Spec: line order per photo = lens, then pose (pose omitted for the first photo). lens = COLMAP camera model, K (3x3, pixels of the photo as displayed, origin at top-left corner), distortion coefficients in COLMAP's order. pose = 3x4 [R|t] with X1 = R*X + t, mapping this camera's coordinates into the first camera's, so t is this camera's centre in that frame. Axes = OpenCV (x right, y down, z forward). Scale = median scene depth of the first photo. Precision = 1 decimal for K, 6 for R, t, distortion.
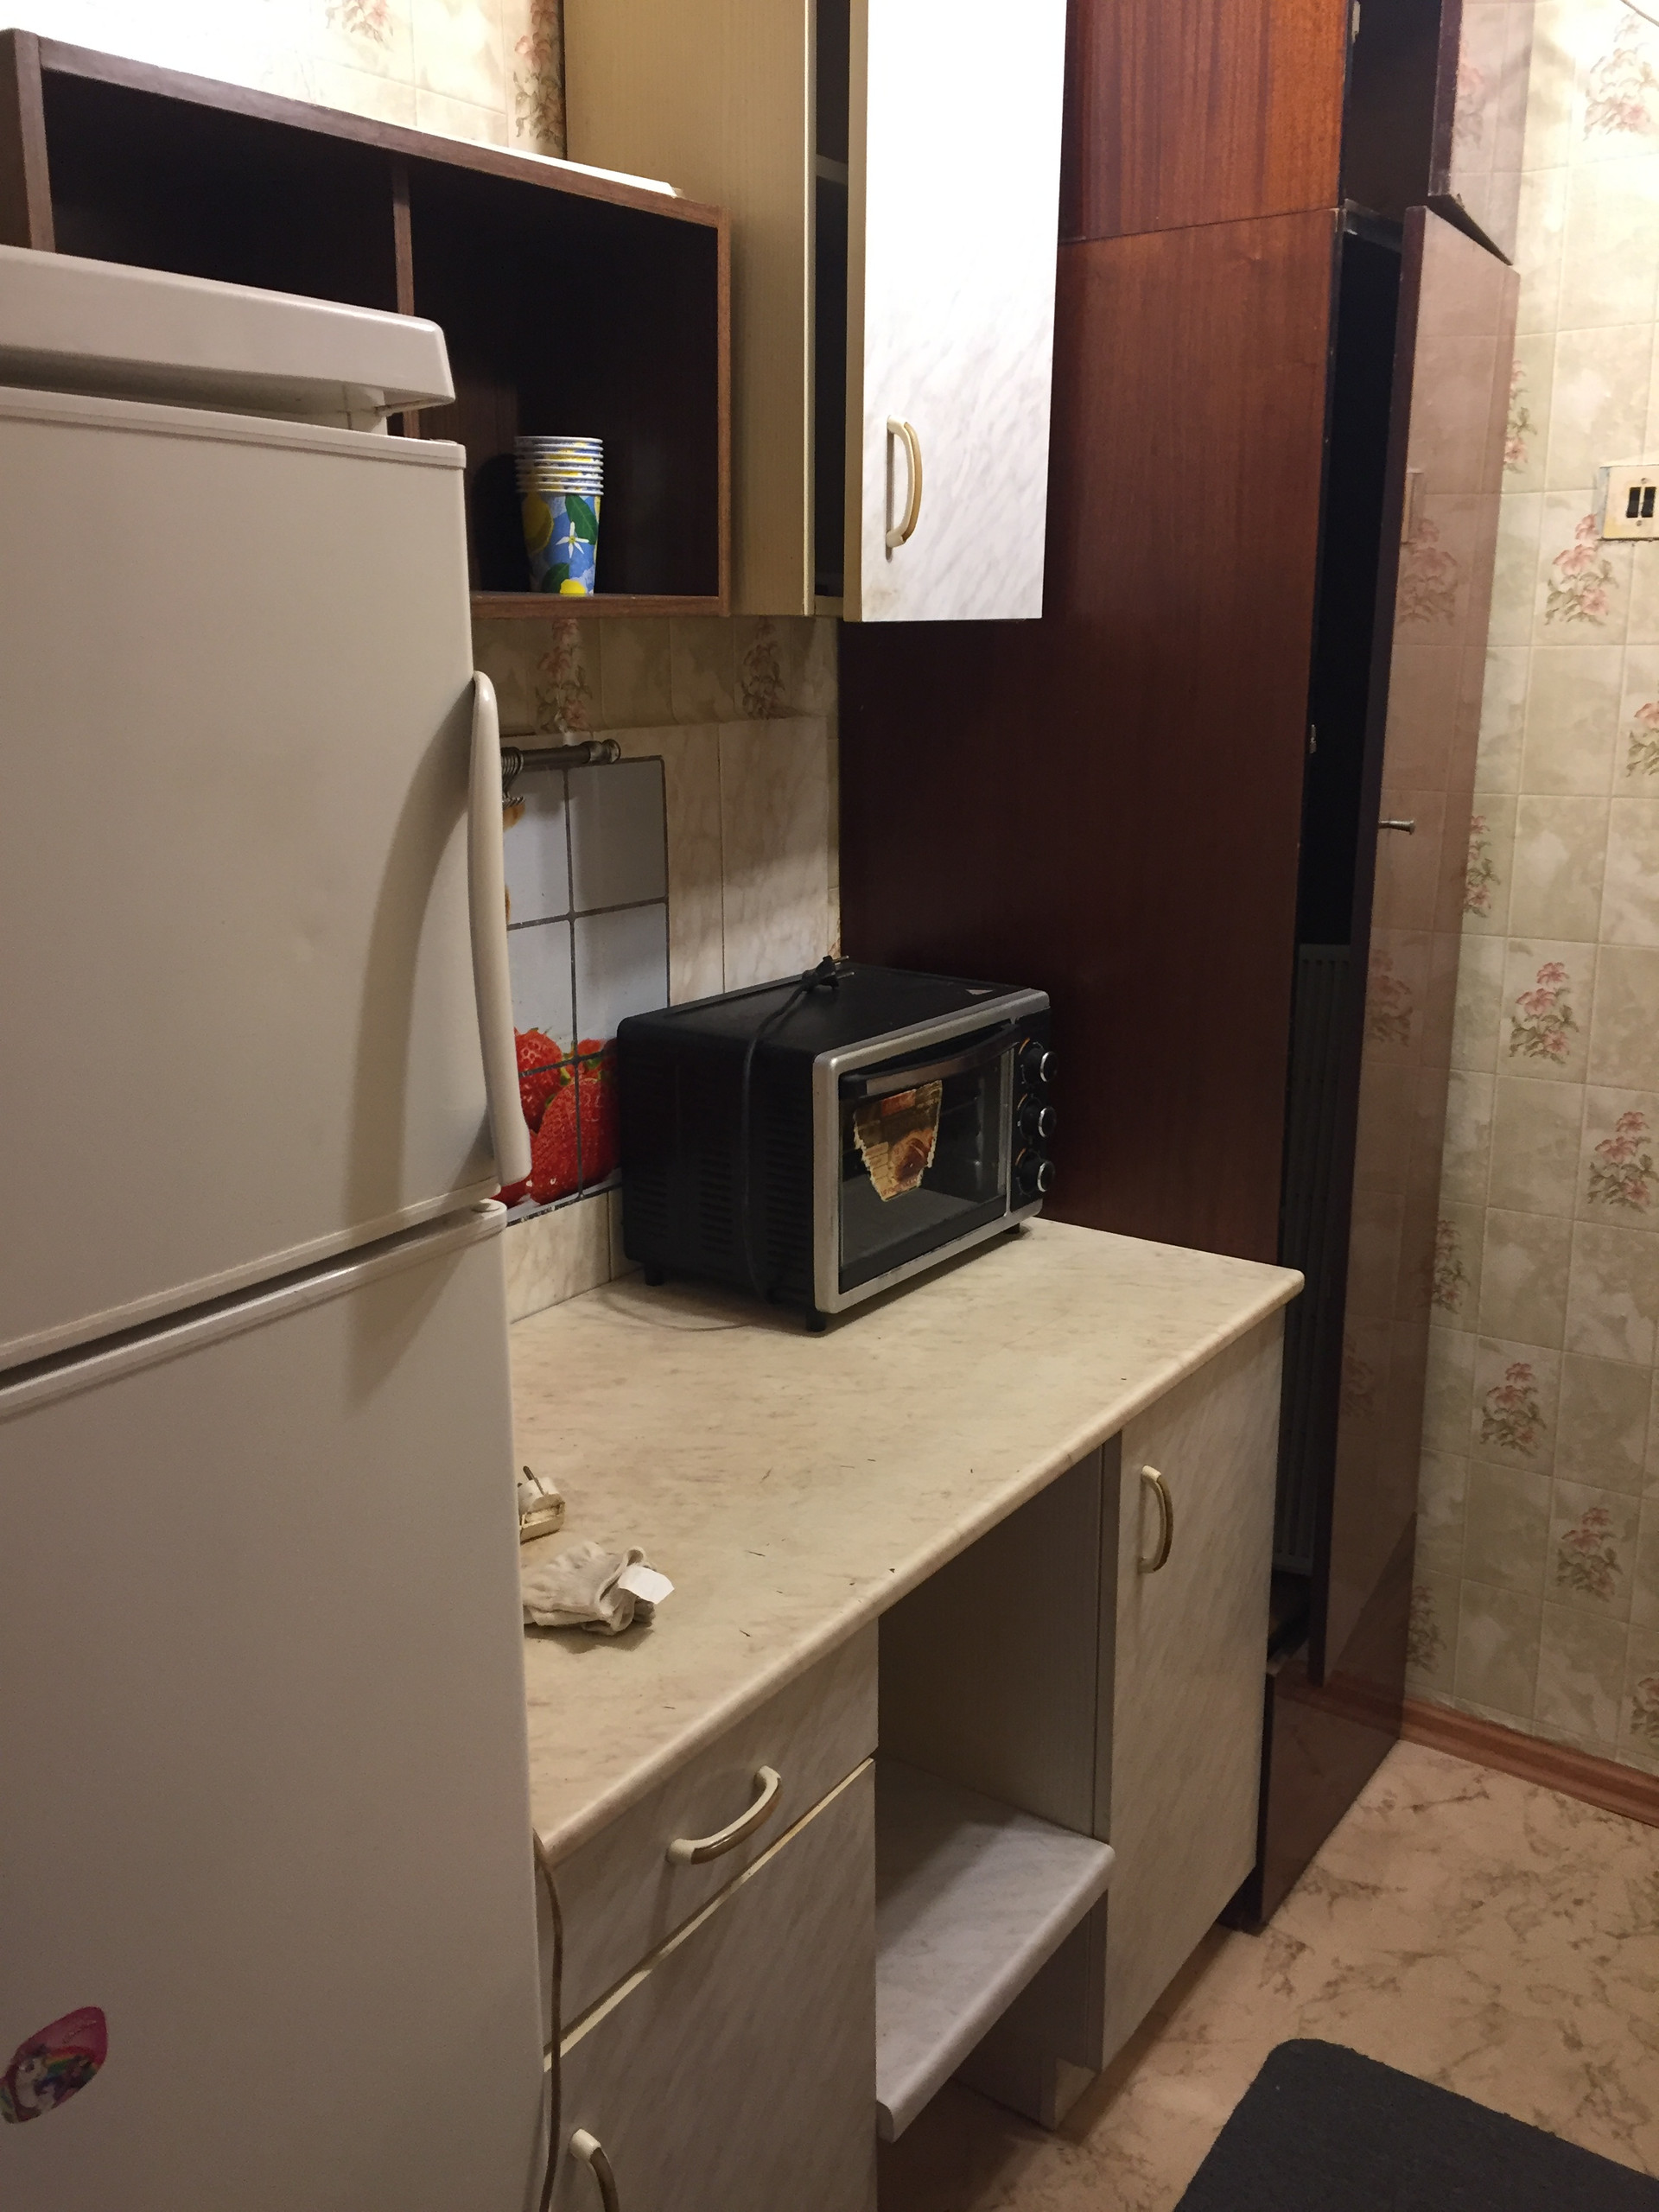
lens RADIAL K [[1951.1, 0, 683.7], [0, 1951.1, 1093.6], [0, 0, 1]] dist [0.121334, -0.145527]
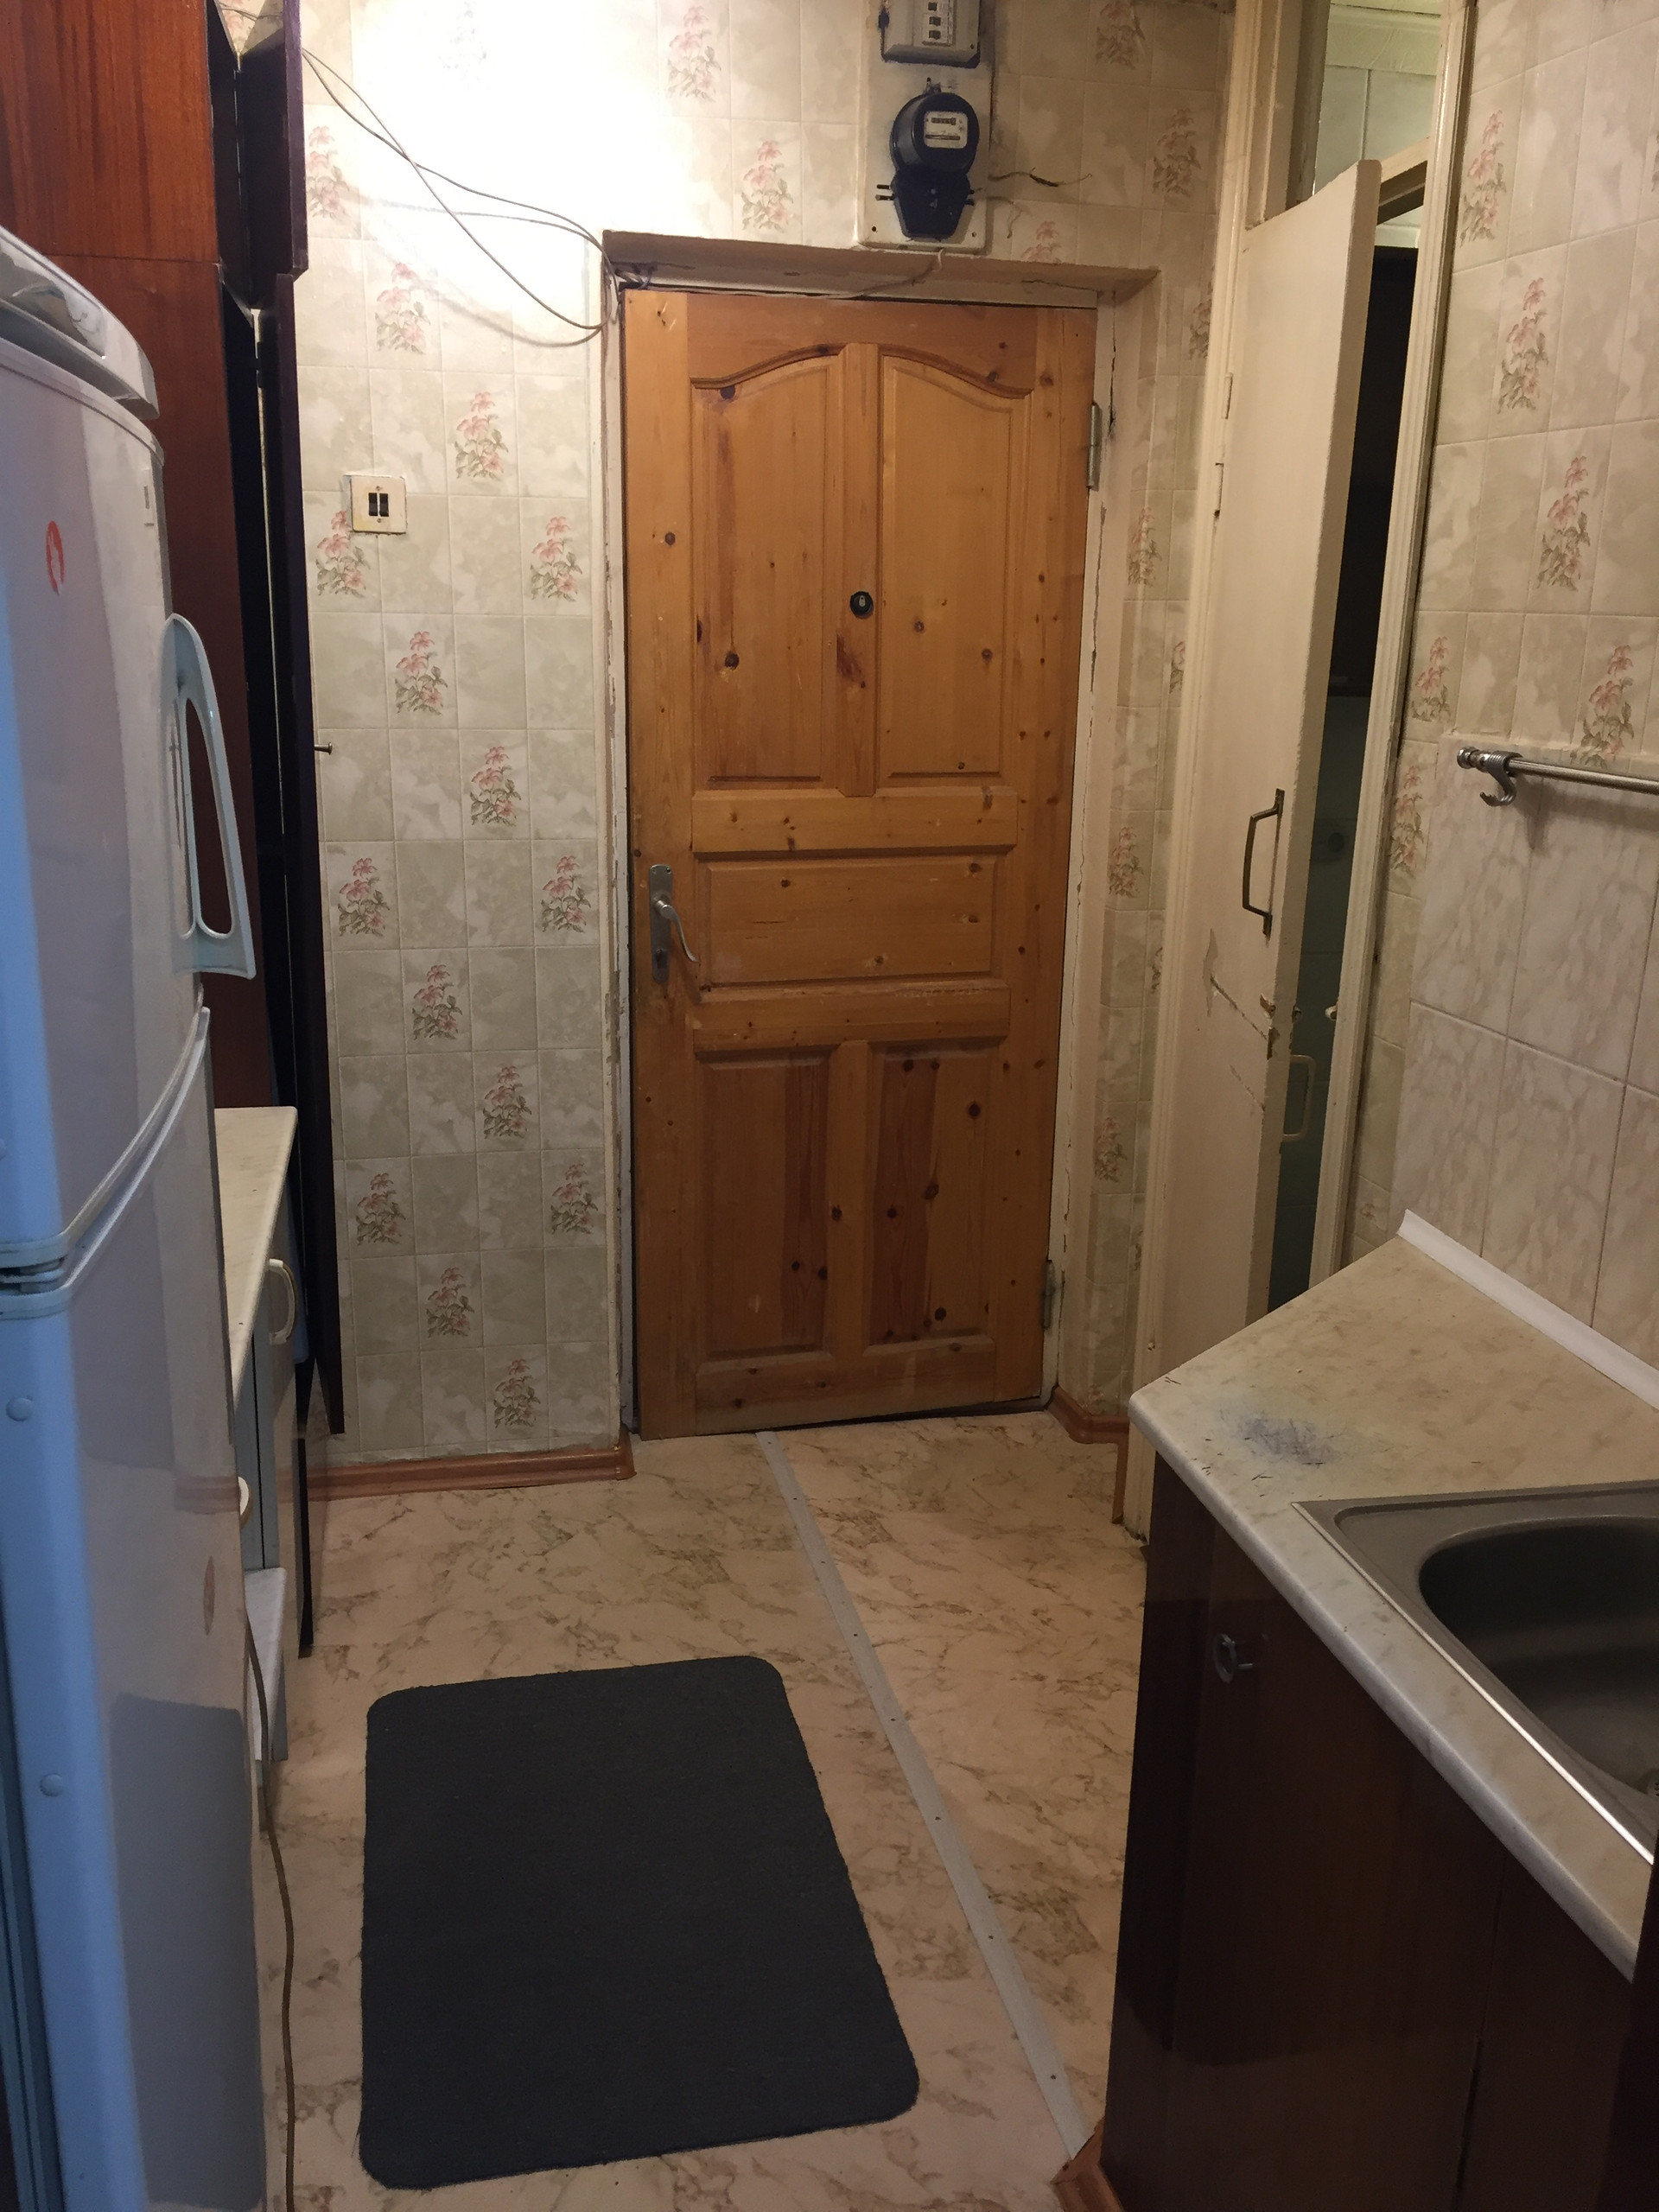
lens RADIAL K [[1951.1, 0, 820.4], [0, 1951.1, 1053.4], [0, 0, 1]] dist [0.121334, -0.145527]
pose [[0.687569, -0.150111, 0.710433, -0.289721], [0.151599, 0.986513, 0.061725, 0.025585], [-0.710117, 0.065260, 0.701052, -0.099616]]
